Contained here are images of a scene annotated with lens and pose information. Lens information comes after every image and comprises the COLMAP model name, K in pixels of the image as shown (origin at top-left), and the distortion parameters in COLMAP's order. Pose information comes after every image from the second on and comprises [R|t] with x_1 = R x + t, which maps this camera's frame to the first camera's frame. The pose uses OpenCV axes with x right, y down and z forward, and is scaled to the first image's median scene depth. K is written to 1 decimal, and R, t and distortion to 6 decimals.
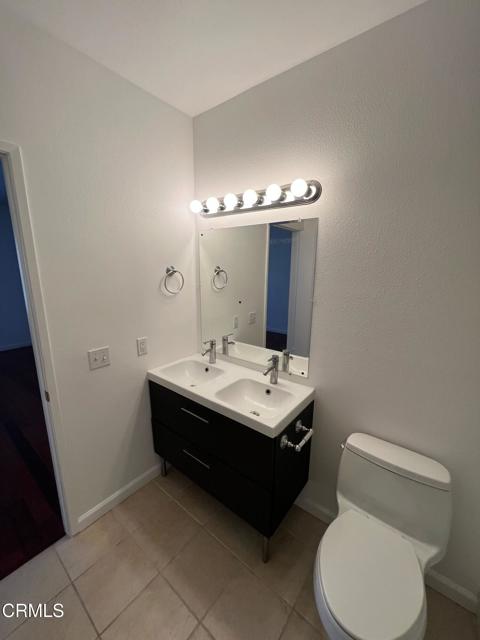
lens RADIAL K [[256.6, 0, 237.1], [0, 256.6, 318.9], [0, 0, 1]] dist [-0.001858, -0.000270]
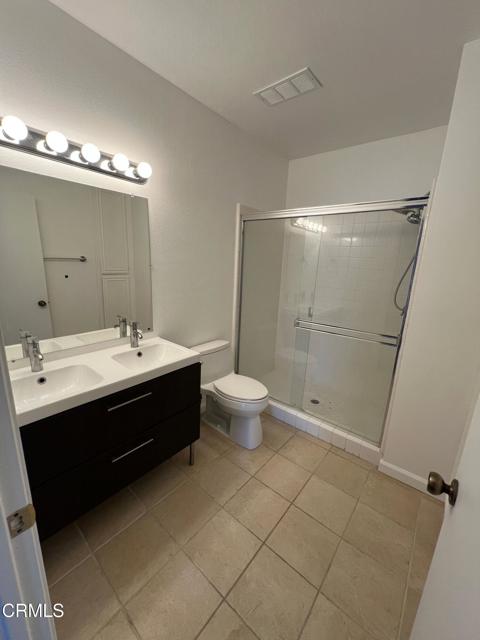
lens RADIAL K [[256.6, 0, 239.5], [0, 256.6, 320.3], [0, 0, 1]] dist [-0.001858, -0.000270]
pose [[0.012600, -0.233041, 0.972385, -0.719402], [0.153051, 0.961453, 0.228438, -0.030920], [-0.988138, 0.145946, 0.047782, 0.412679]]
